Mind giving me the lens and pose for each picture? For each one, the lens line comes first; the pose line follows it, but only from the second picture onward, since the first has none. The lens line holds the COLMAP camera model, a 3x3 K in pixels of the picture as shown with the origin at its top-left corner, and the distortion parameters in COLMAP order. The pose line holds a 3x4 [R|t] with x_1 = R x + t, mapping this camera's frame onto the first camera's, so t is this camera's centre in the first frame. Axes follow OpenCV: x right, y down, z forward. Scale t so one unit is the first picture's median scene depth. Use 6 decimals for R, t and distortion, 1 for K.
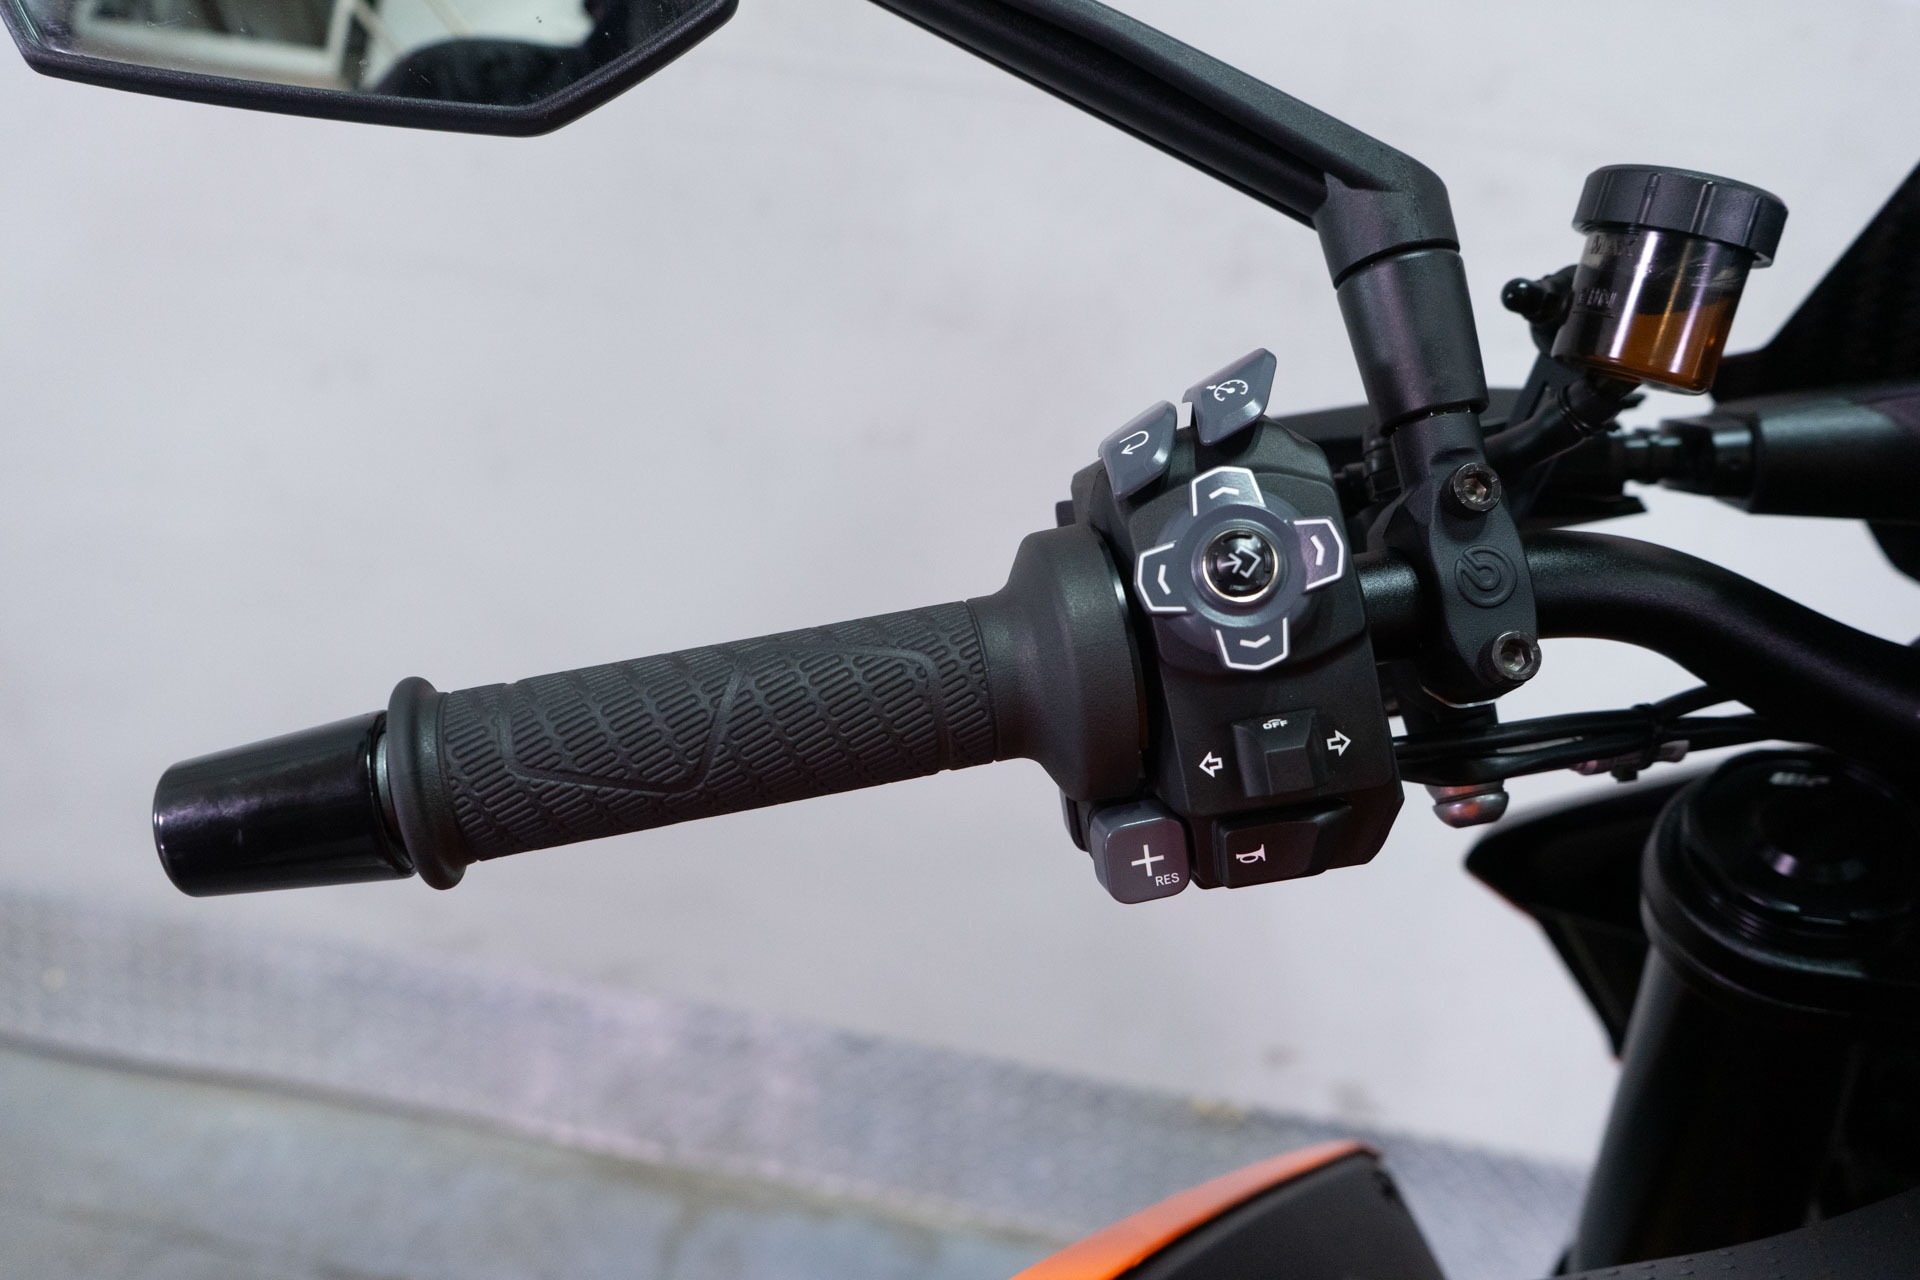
lens RADIAL K [[1527.0, 0, 1004.6], [0, 1527.0, 602.8], [0, 0, 1]] dist [-0.026568, -0.000293]
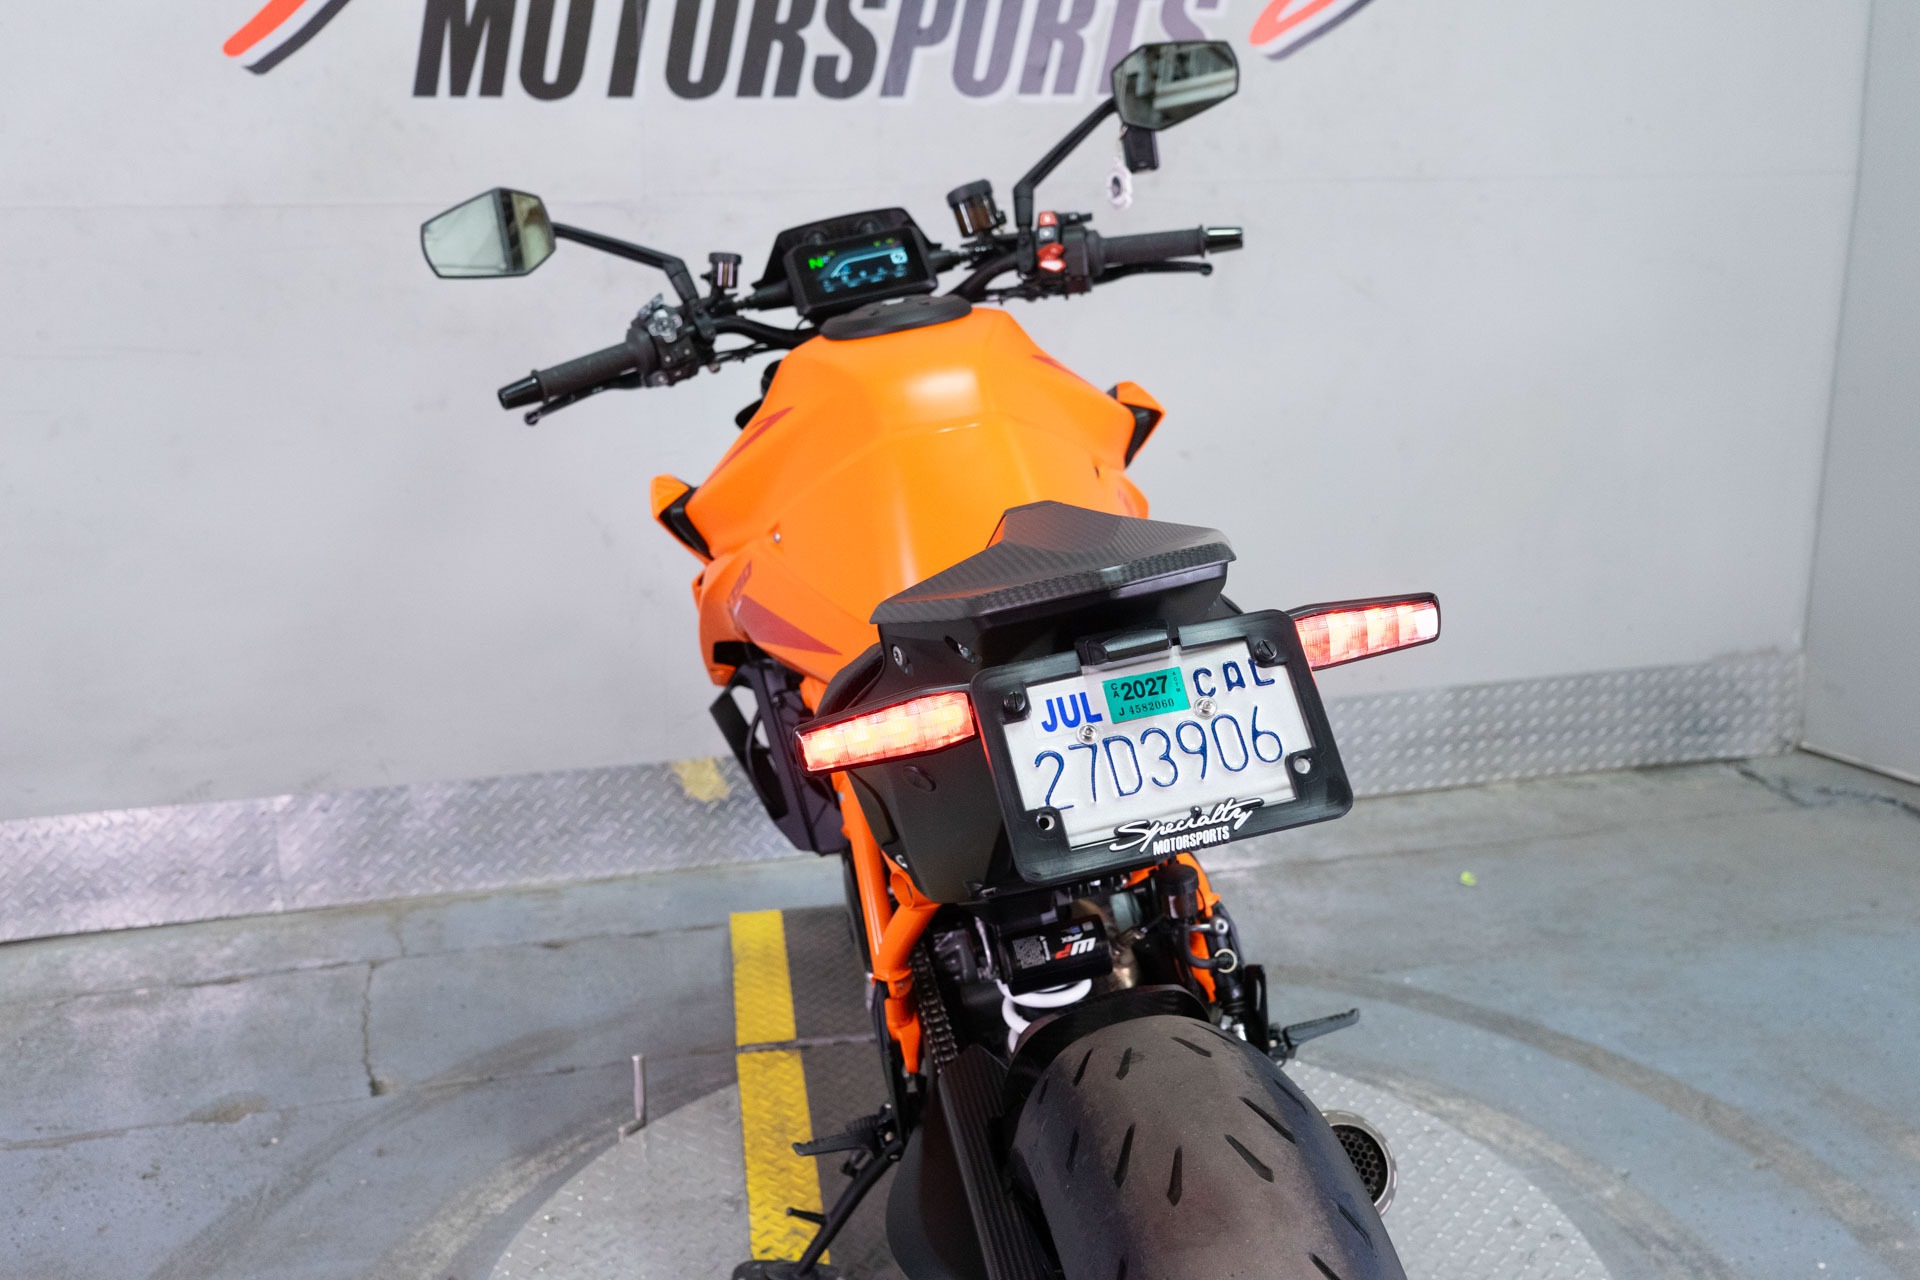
lens RADIAL K [[1994.4, 0, 965.7], [0, 1994.4, 628.5], [0, 0, 1]] dist [0.024432, 0.000000]
pose [[0.921814, -0.216687, 0.321412, -1.497837], [0.226545, 0.973976, 0.006895, 1.306527], [-0.314542, 0.066458, 0.946914, -6.567361]]
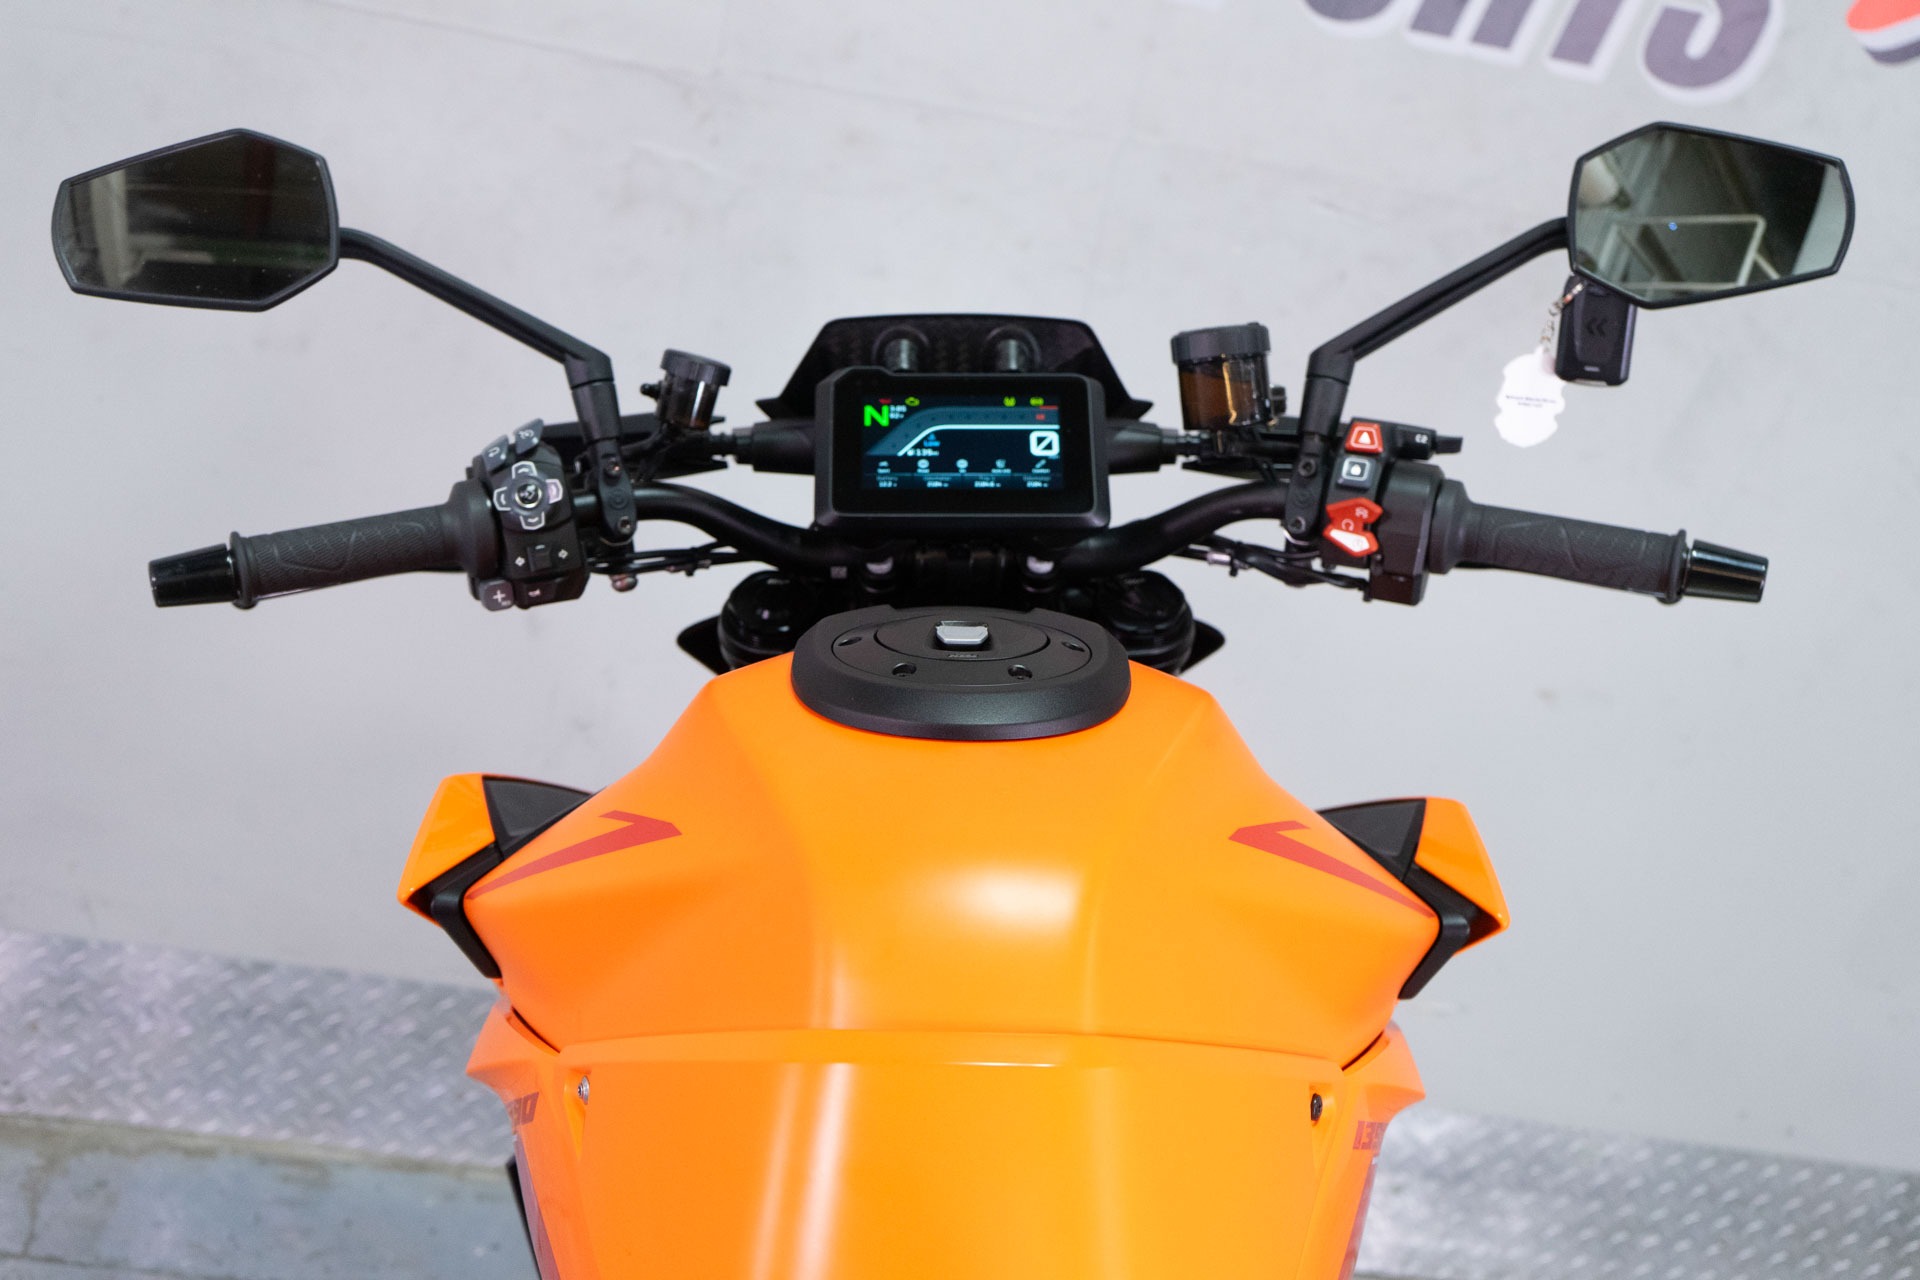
lens RADIAL K [[2640.5, 0, 969.6], [0, 2640.5, 626.0], [0, 0, 1]] dist [0.050007, 0.000000]
pose [[0.973088, -0.004502, 0.230388, -0.189599], [-0.005724, 0.999028, 0.043697, 0.000921], [-0.230361, -0.043840, 0.972117, -3.994120]]
